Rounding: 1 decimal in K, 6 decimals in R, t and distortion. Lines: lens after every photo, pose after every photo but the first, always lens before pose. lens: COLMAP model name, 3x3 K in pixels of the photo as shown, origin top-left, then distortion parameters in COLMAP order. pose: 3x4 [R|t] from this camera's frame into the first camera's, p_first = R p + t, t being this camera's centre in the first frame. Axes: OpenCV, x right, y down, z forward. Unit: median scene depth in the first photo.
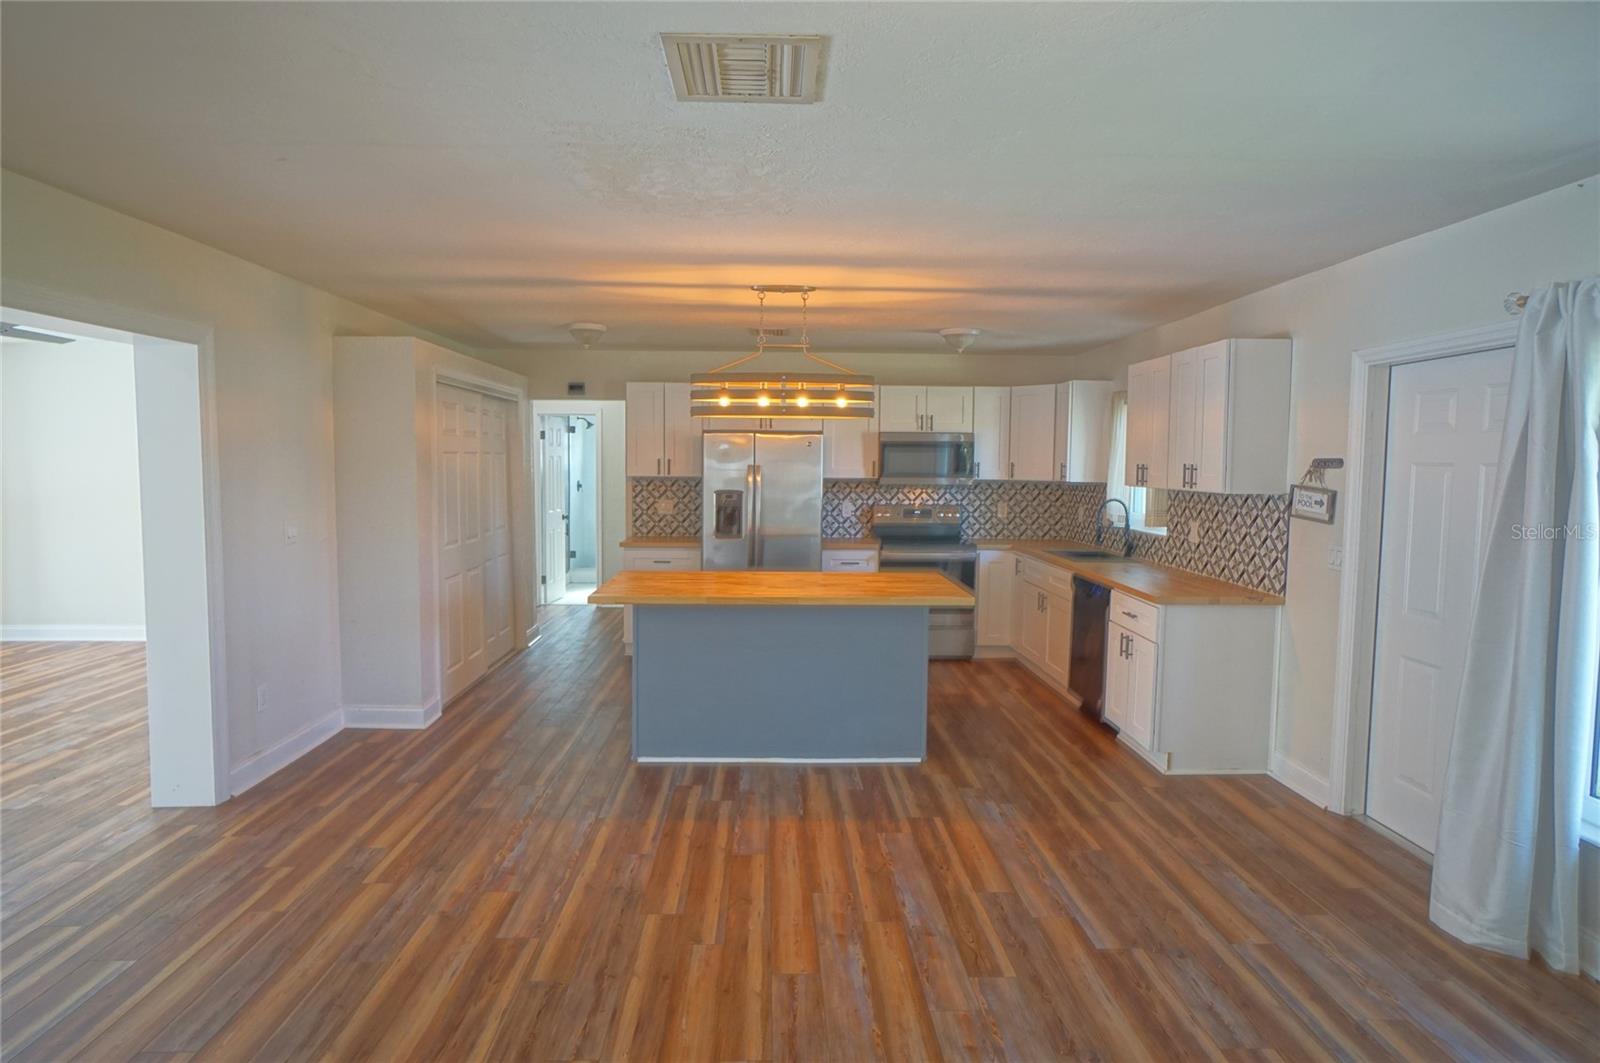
lens RADIAL K [[880.7, 0, 800.0], [0, 880.7, 531.5], [0, 0, 1]] dist [0.005728, 0.003589]
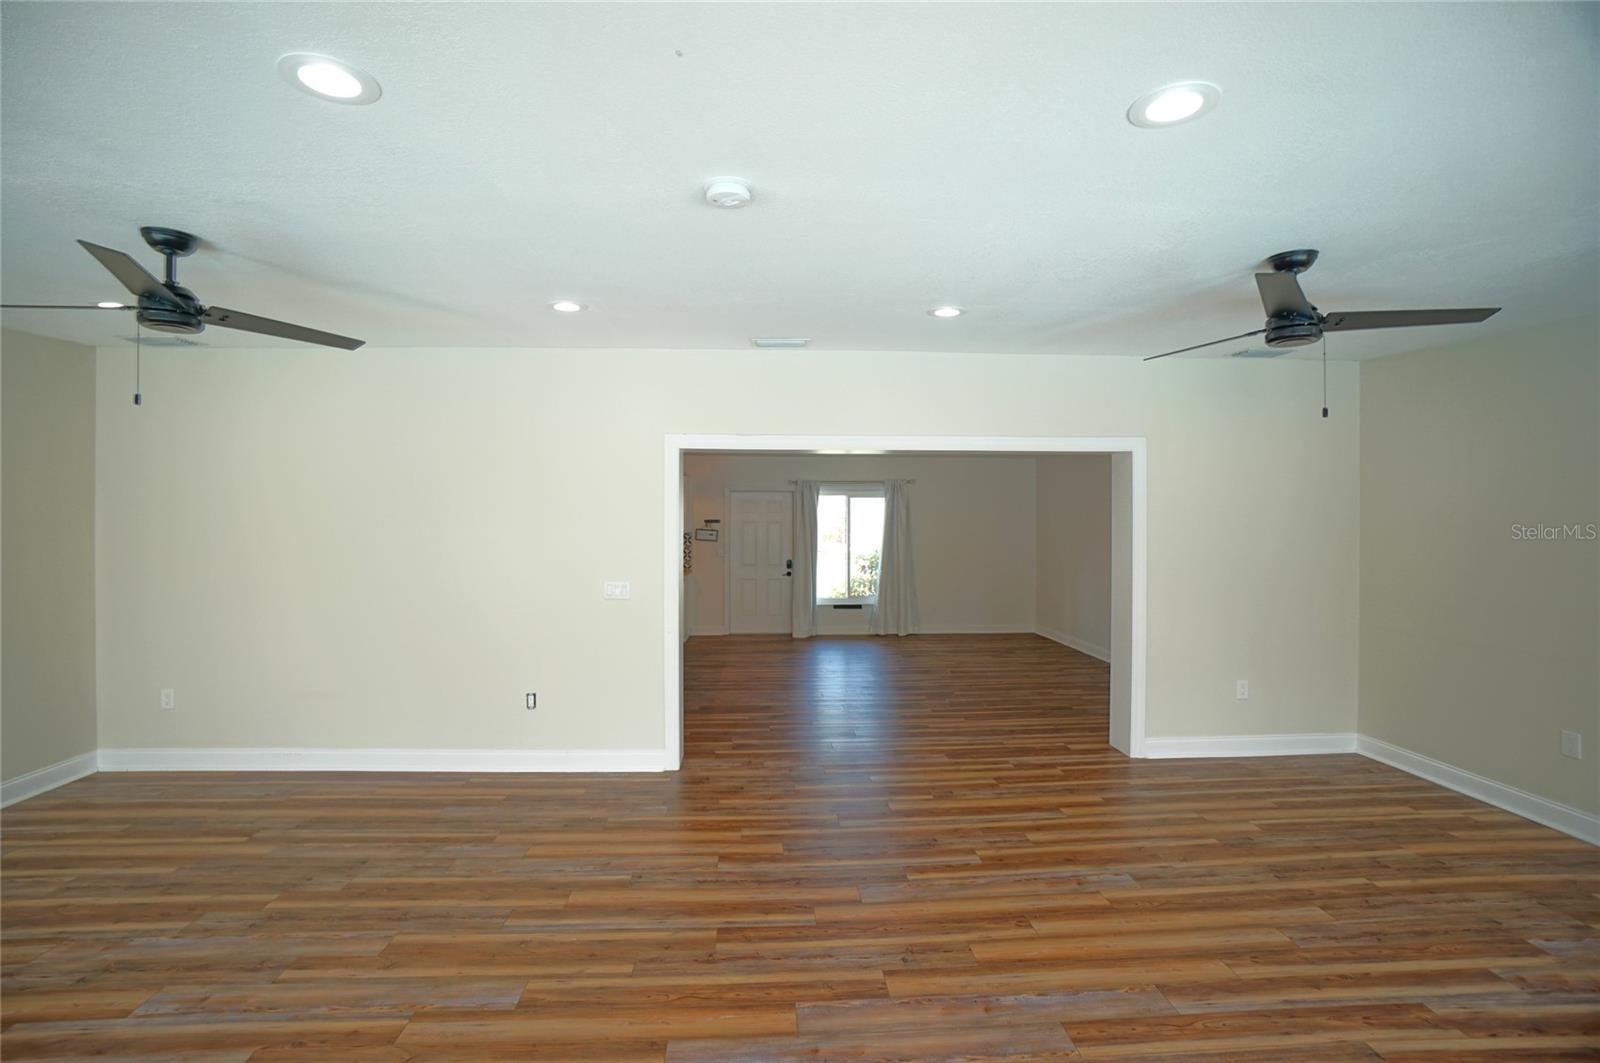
lens RADIAL K [[696.2, 0, 803.4], [0, 696.2, 525.7], [0, 0, 1]] dist [-0.030504, 0.000499]
pose [[-0.036530, -0.014417, 0.999229, -1.891543], [0.075027, 0.997034, 0.017128, -0.085180], [-0.996512, 0.075594, -0.035340, 0.828755]]
